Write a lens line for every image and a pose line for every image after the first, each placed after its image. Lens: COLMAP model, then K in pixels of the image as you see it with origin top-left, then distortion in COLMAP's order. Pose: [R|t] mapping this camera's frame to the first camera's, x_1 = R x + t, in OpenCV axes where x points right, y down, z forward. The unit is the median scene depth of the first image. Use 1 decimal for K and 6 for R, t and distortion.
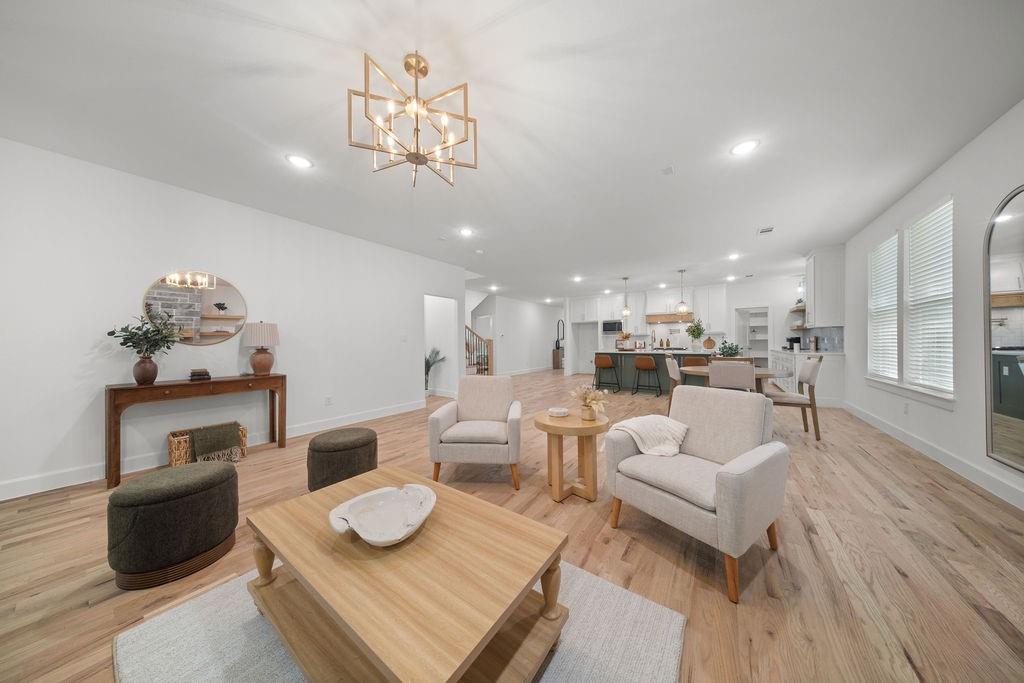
lens RADIAL K [[304.4, 0, 514.8], [0, 304.4, 340.0], [0, 0, 1]] dist [-0.000007, -0.000003]
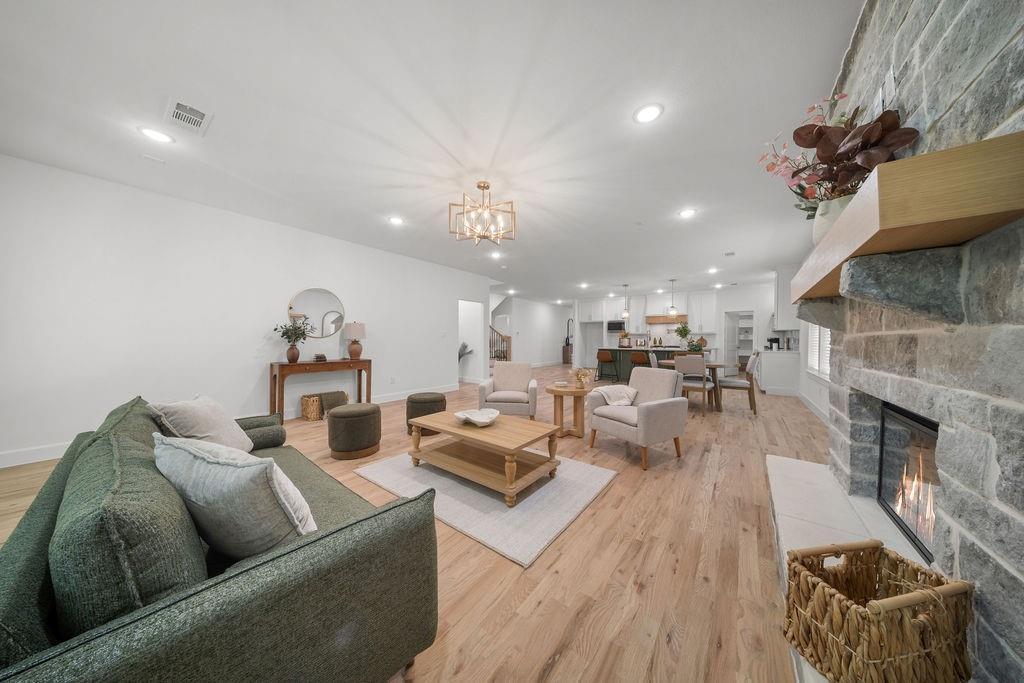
lens RADIAL K [[304.4, 0, 514.8], [0, 304.4, 340.0], [0, 0, 1]] dist [-0.000007, -0.000003]
pose [[0.999185, 0.014372, -0.037713, -0.015849], [-0.013937, 0.999834, 0.011778, -0.001632], [0.037876, -0.011243, 0.999219, -0.229805]]
